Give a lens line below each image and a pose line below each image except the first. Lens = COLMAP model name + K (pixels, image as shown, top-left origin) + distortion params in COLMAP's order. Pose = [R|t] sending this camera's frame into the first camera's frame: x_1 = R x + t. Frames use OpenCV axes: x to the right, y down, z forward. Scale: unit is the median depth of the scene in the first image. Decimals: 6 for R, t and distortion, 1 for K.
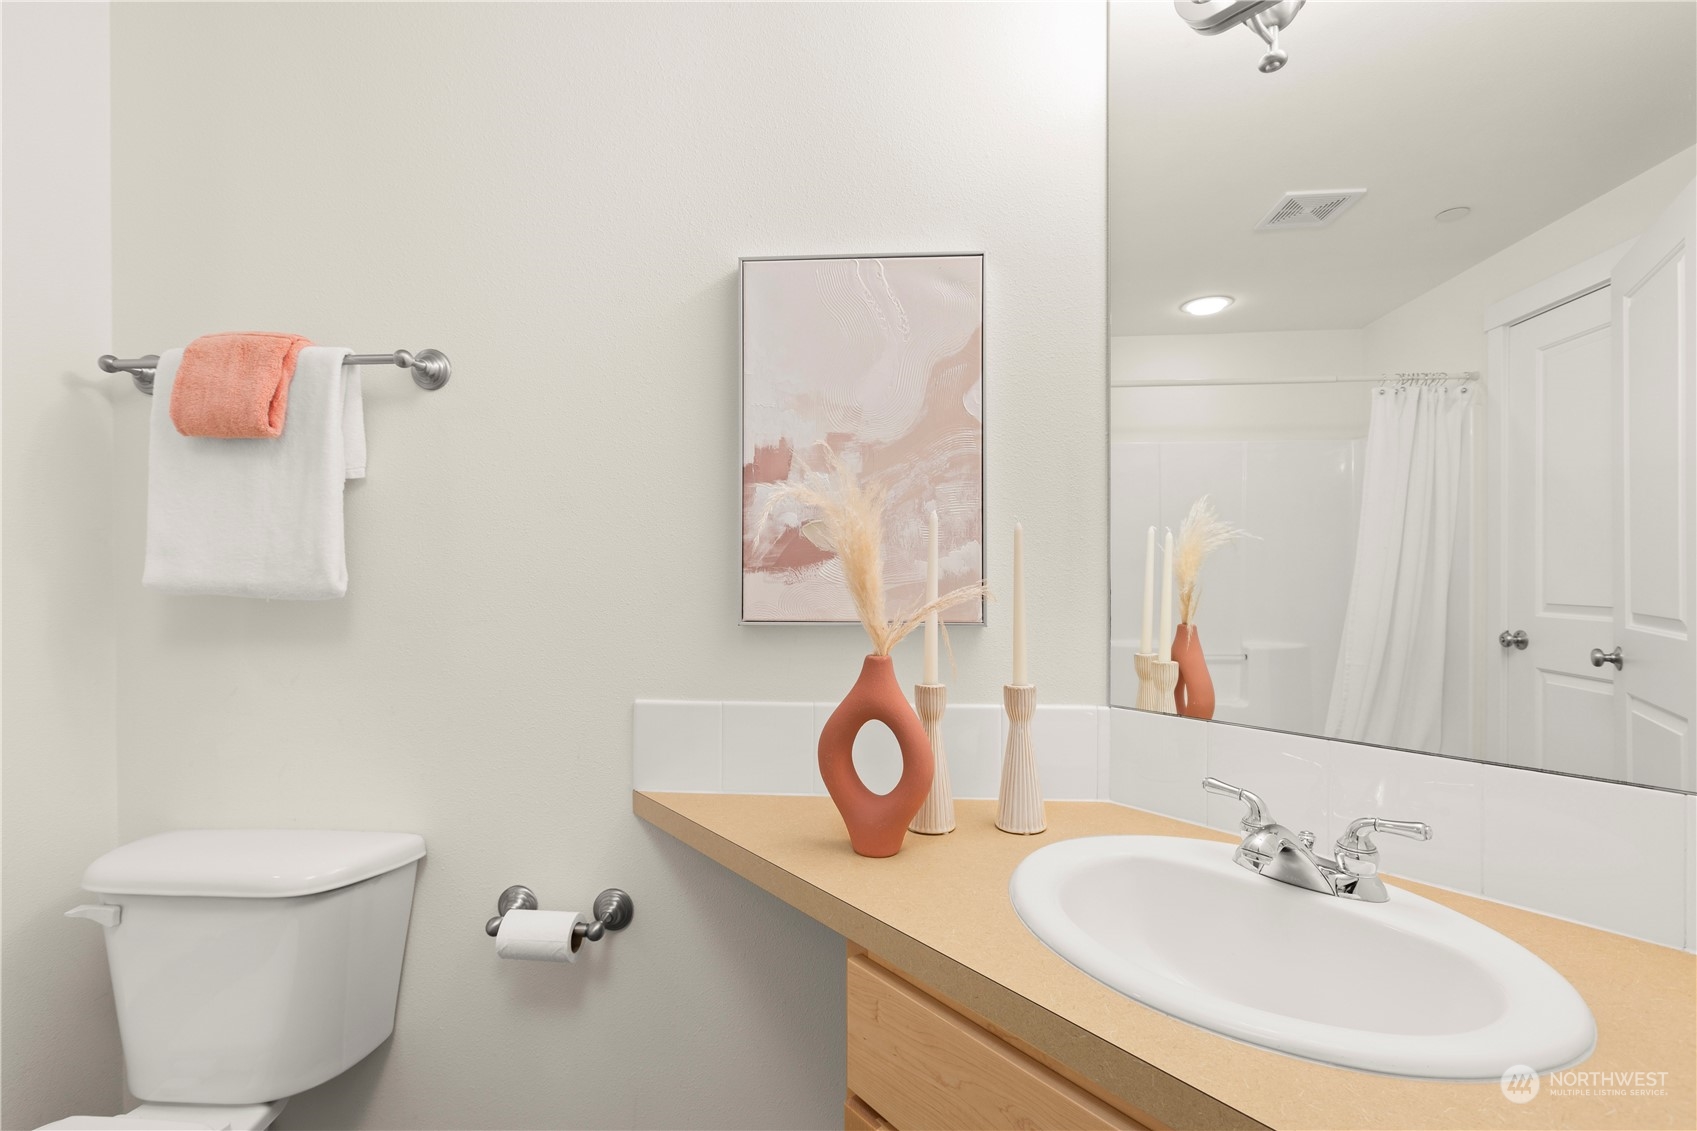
lens RADIAL K [[775.4, 0, 848.0], [0, 775.4, 563.0], [0, 0, 1]] dist [0.004472, -0.000695]
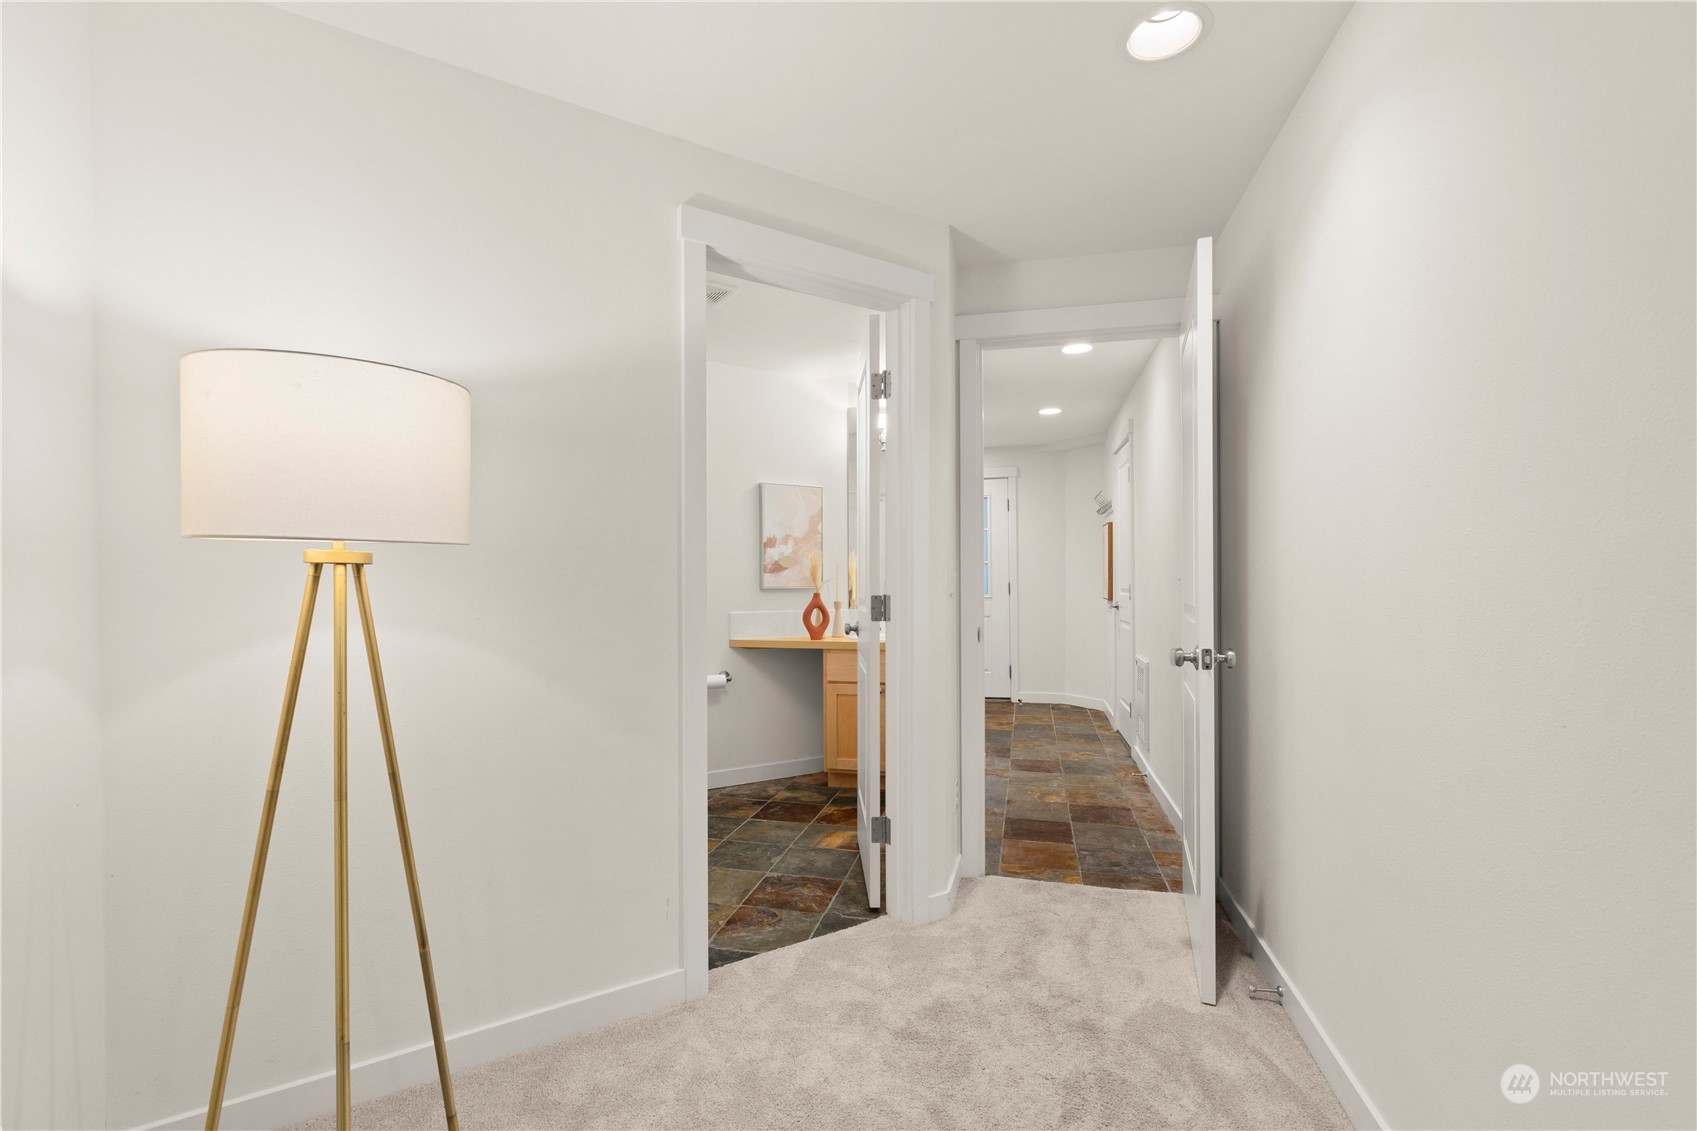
lens RADIAL K [[775.4, 0, 848.7], [0, 775.4, 568.7], [0, 0, 1]] dist [0.004472, -0.000695]
pose [[0.803698, -0.000059, 0.595037, -1.908275], [0.007546, 0.999921, -0.010092, 0.028616], [-0.594989, 0.012601, 0.803635, -2.029802]]
